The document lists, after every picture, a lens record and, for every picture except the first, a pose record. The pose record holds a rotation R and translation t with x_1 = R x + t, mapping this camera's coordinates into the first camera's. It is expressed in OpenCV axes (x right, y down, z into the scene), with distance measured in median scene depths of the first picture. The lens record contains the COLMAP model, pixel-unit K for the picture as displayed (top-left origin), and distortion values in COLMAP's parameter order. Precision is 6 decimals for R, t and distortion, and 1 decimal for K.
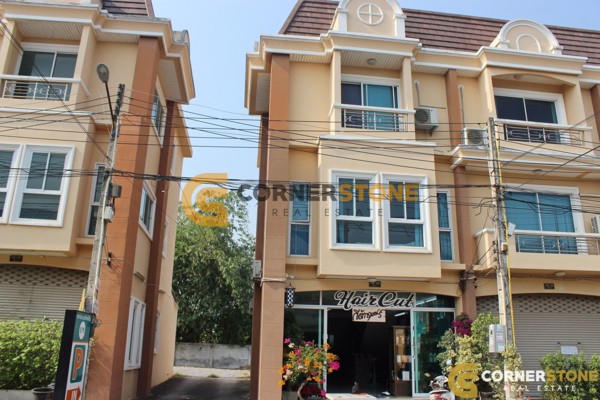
lens RADIAL K [[502.7, 0, 300.0], [0, 502.7, 200.0], [0, 0, 1]] dist [-0.167592, 0.148124]
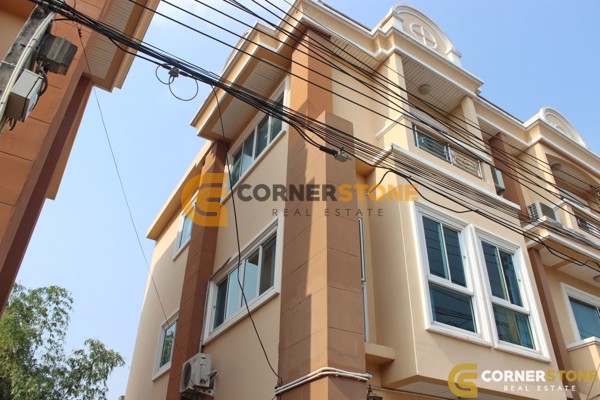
lens RADIAL K [[502.7, 0, 300.0], [0, 502.7, 200.0], [0, 0, 1]] dist [-0.167592, 0.148124]
pose [[0.907942, 0.245796, 0.339450, -0.348260], [-0.132710, 0.936896, -0.323442, 0.200747], [-0.397530, 0.248618, 0.883266, 0.725345]]
